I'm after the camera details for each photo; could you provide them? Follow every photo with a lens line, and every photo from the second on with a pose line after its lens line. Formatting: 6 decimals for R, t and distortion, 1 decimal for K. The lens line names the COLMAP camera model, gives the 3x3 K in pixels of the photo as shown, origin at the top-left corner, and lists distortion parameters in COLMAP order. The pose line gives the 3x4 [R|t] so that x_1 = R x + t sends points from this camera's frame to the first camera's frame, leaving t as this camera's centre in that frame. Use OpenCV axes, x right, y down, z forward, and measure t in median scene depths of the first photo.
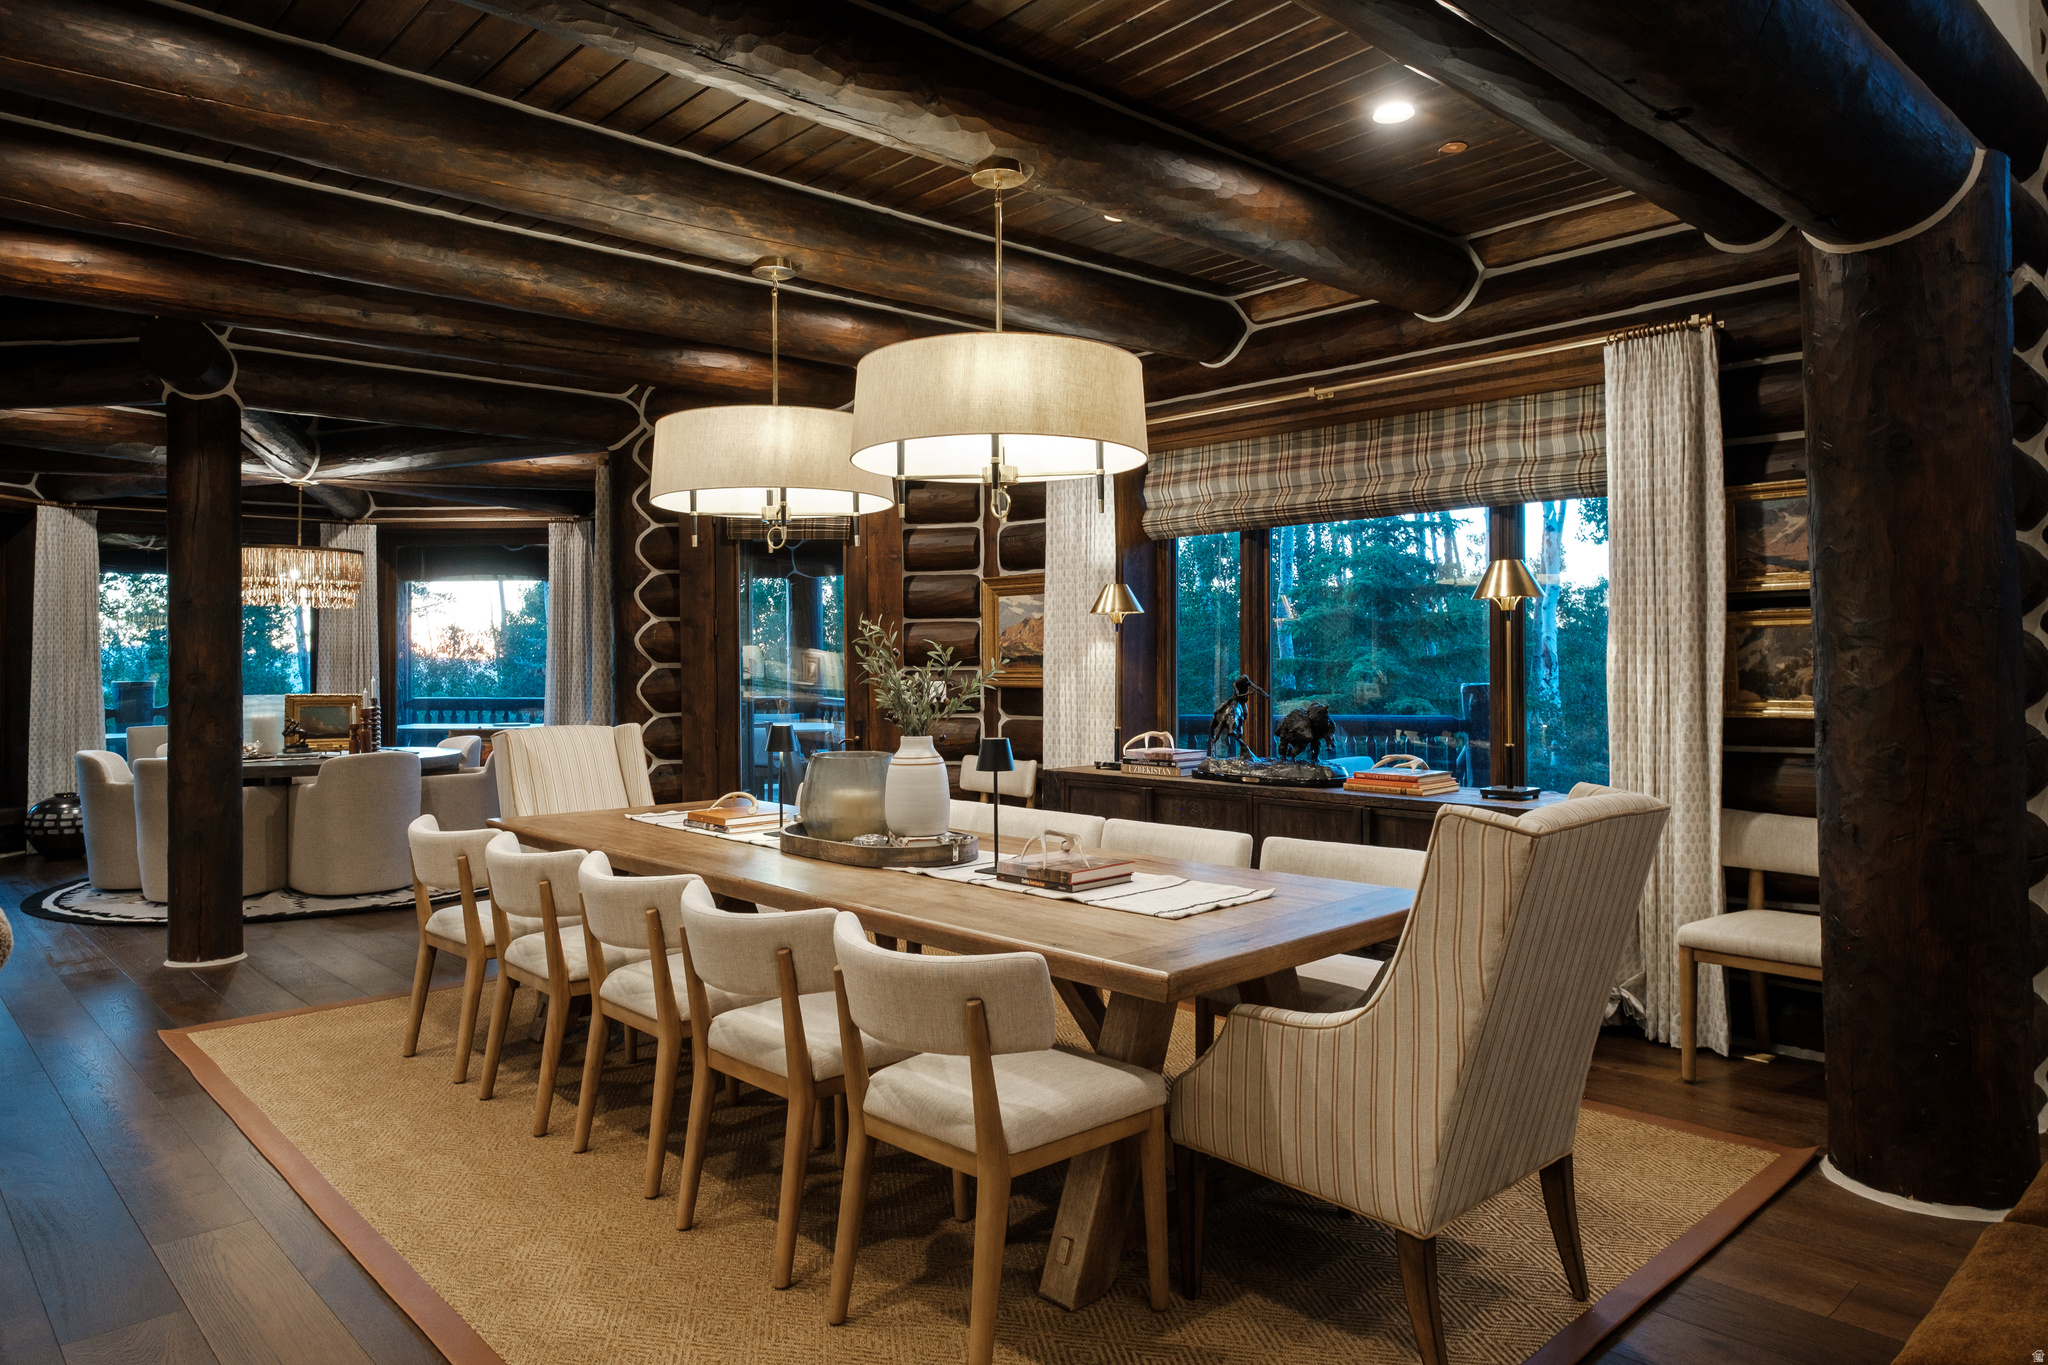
lens RADIAL K [[1331.2, 0, 1018.4], [0, 1331.2, 645.9], [0, 0, 1]] dist [-0.006328, -0.002752]
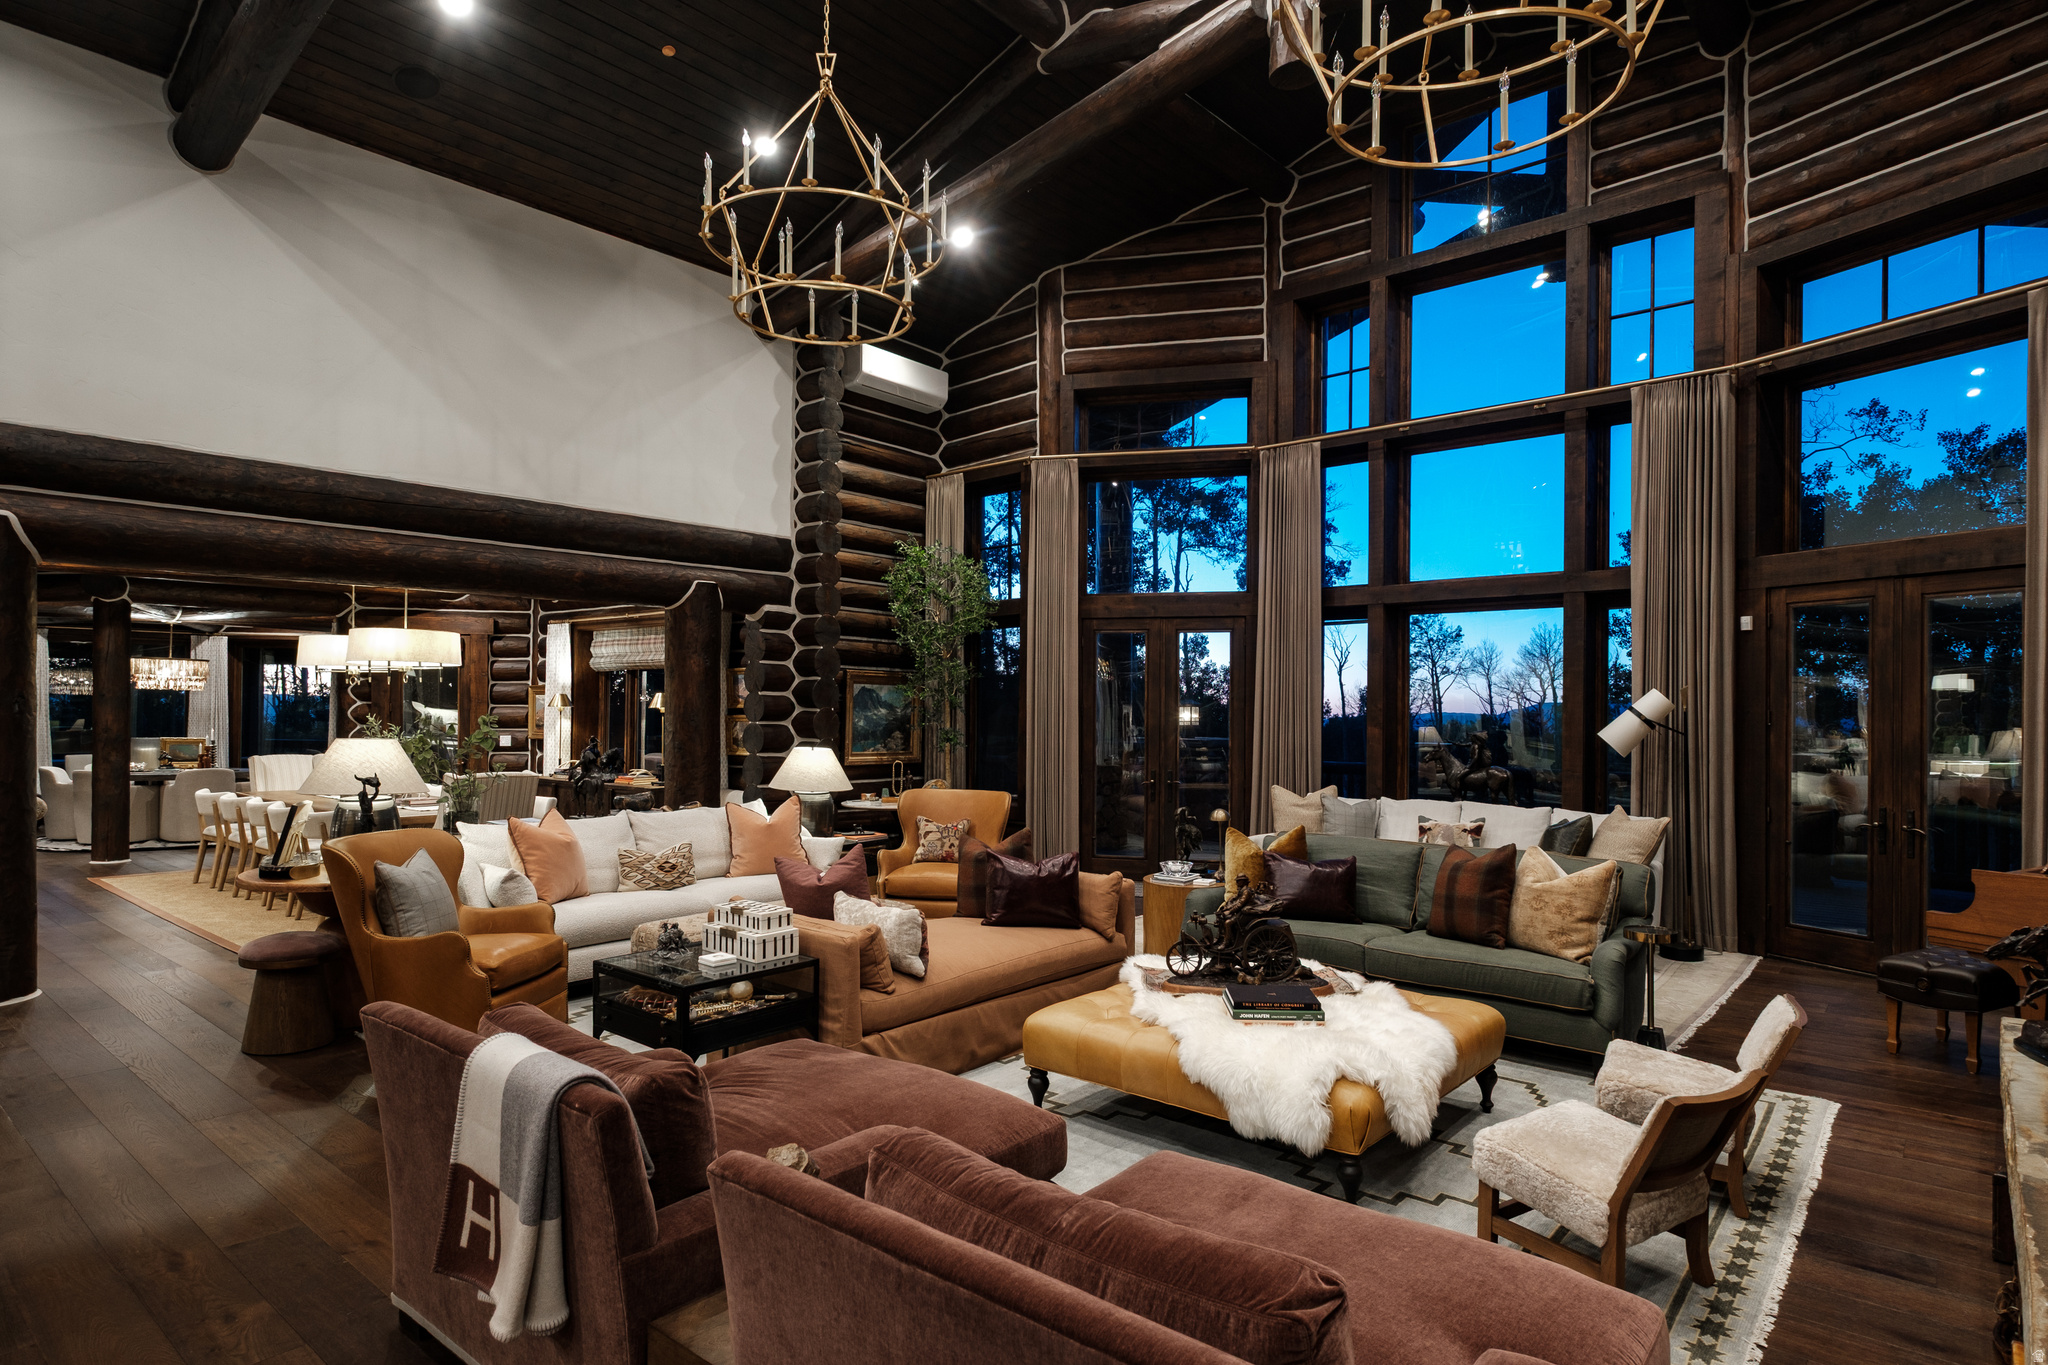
lens RADIAL K [[1132.5, 0, 1017.0], [0, 1132.5, 706.1], [0, 0, 1]] dist [0.008157, -0.002559]
pose [[0.993289, 0.014215, 0.114785, 0.501799], [-0.015227, 0.999852, 0.007945, -0.042307], [-0.114655, -0.009640, 0.993359, -0.791327]]
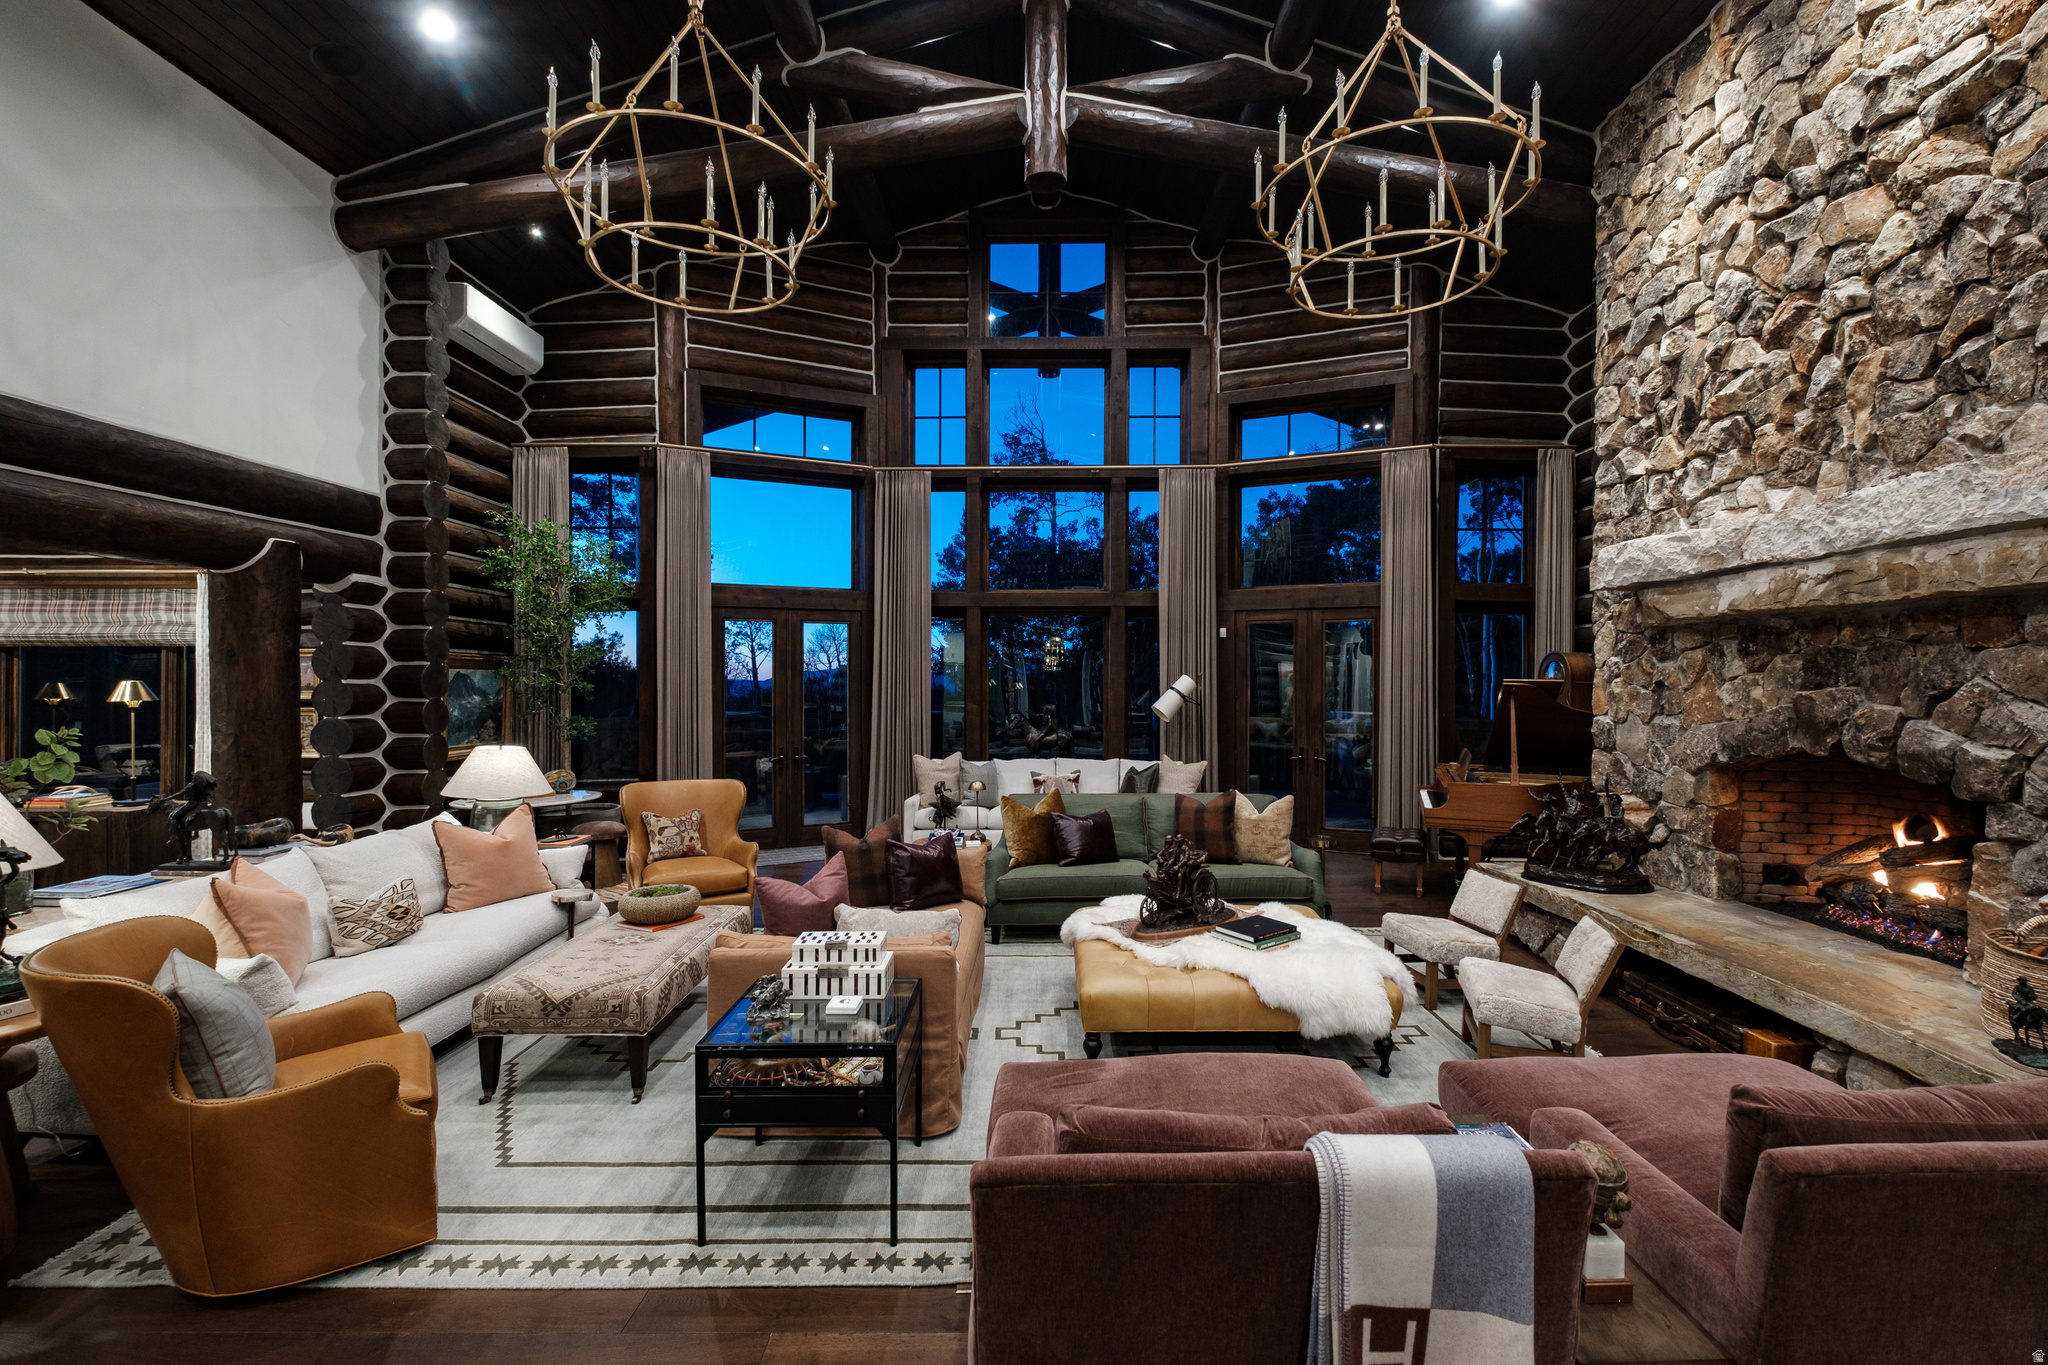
lens RADIAL K [[905.7, 0, 1062.5], [0, 905.7, 690.6], [0, 0, 1]] dist [0.008536, -0.008212]
pose [[0.668899, -0.004221, 0.743342, 0.184827], [-0.011746, 0.999799, 0.016247, -0.055285], [-0.743261, -0.019599, 0.668715, -0.544178]]
